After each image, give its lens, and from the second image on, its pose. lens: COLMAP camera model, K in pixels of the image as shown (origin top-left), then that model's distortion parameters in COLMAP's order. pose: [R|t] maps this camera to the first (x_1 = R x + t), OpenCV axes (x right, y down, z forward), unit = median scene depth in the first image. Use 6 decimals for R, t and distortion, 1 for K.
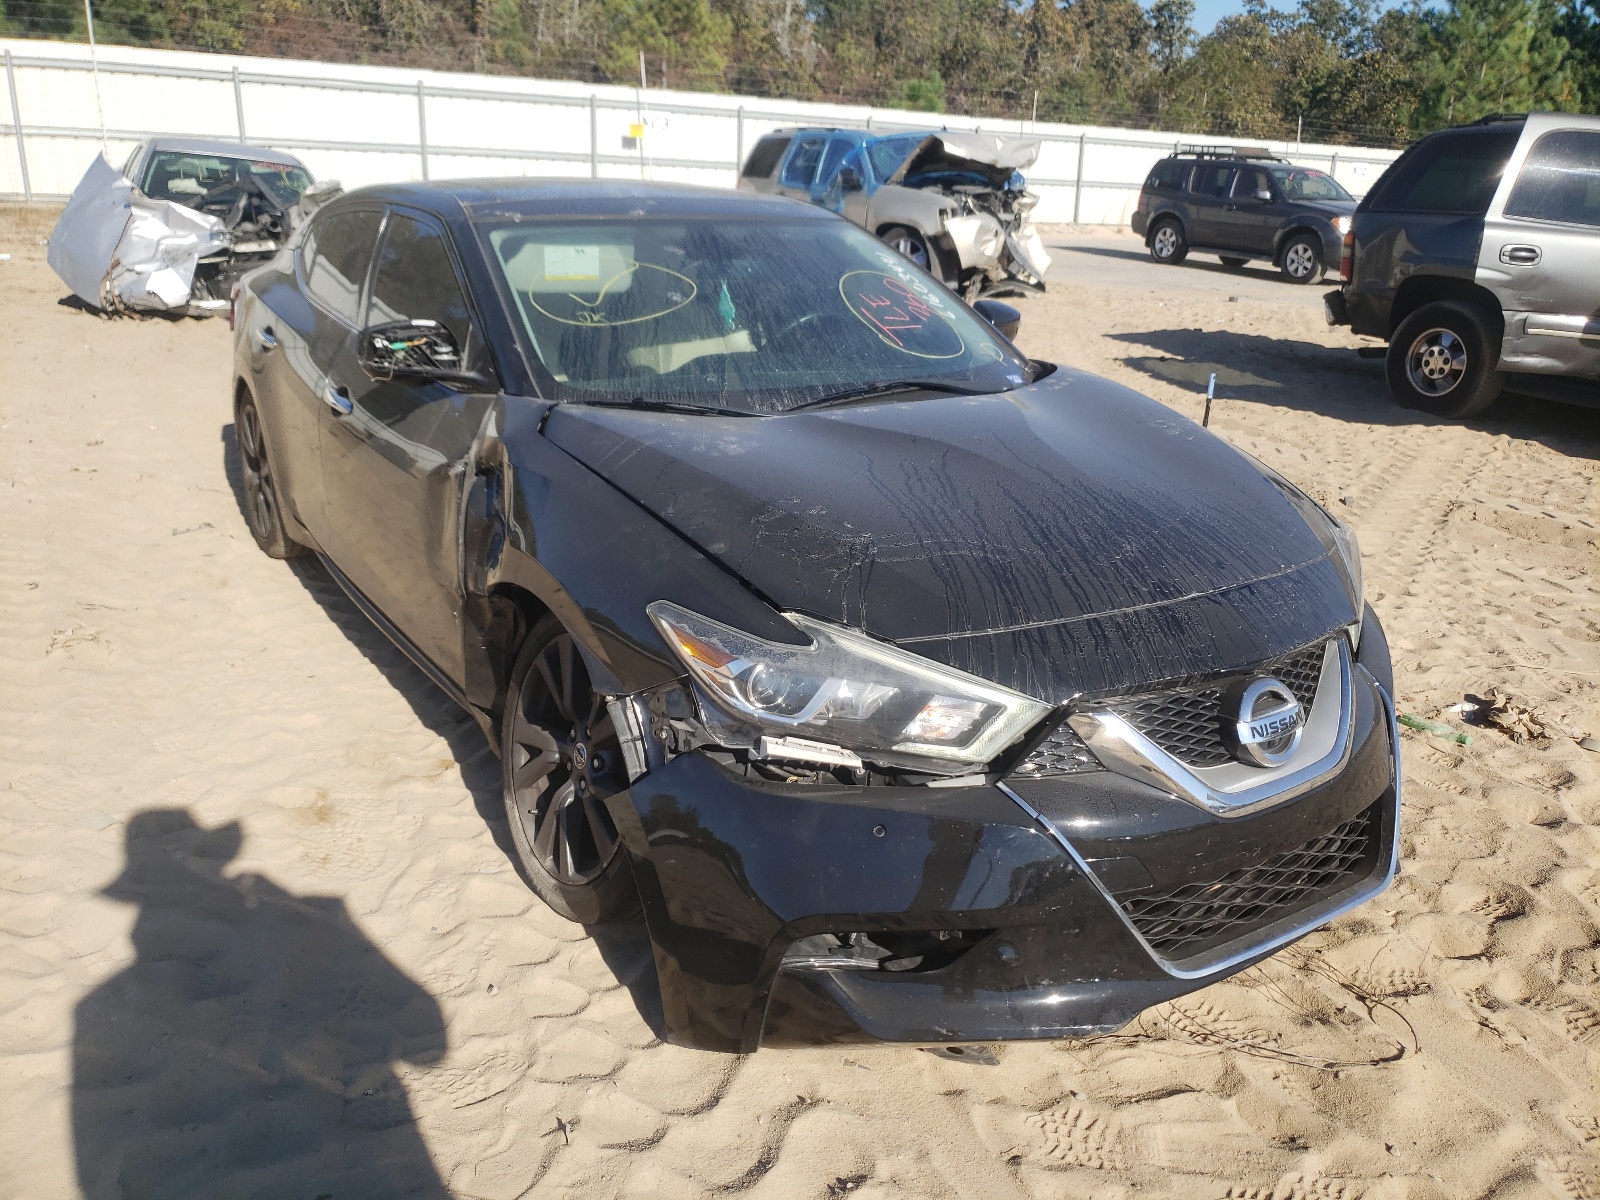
lens RADIAL K [[1231.1, 0, 800.0], [0, 1231.1, 600.0], [0, 0, 1]] dist [0.010340, 0.006200]
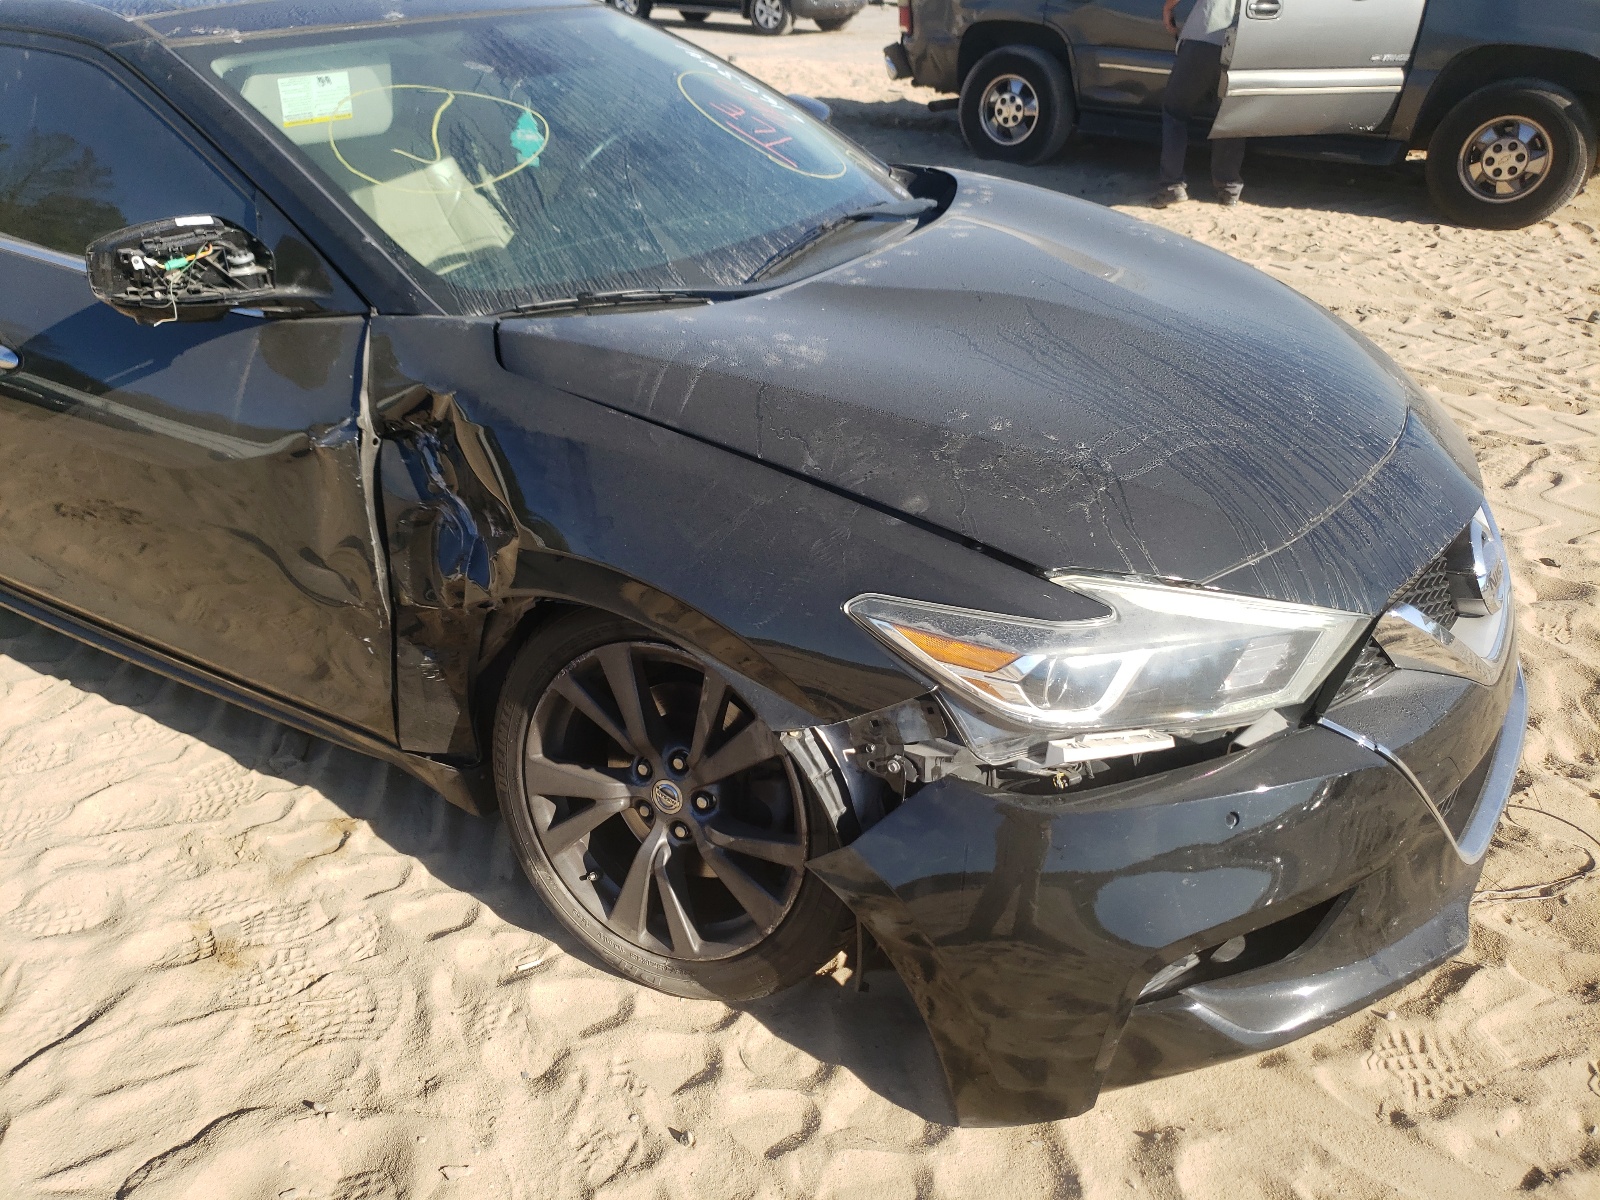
lens RADIAL K [[1231.1, 0, 800.0], [0, 1231.1, 600.0], [0, 0, 1]] dist [0.010340, 0.006200]
pose [[0.908530, -0.234945, 0.345505, -0.289942], [0.174363, 0.964675, 0.197484, -0.105681], [-0.379697, -0.119177, 0.917402, 0.257126]]
